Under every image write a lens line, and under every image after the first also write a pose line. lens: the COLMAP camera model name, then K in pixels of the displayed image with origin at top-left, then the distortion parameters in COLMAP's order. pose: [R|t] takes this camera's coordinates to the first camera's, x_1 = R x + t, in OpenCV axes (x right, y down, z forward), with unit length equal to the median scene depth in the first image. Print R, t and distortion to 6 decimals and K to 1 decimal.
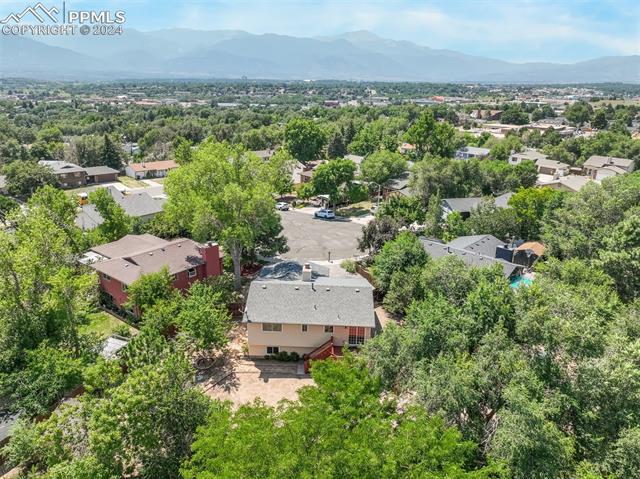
lens RADIAL K [[448.3, 0, 320.0], [0, 448.3, 239.5], [0, 0, 1]] dist [0.002975, 0.000065]
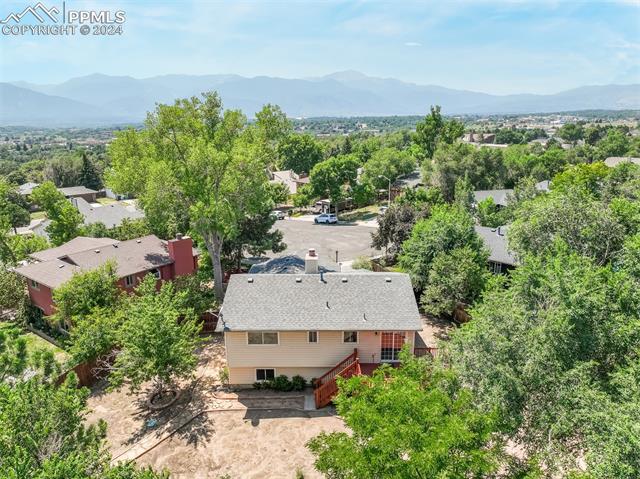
lens RADIAL K [[448.3, 0, 320.0], [0, 448.3, 239.5], [0, 0, 1]] dist [0.002975, 0.000065]
pose [[0.999209, -0.038865, 0.008395, -0.015985], [0.039367, 0.996663, -0.071505, 0.068531], [-0.005588, 0.071779, 0.997405, 0.226973]]
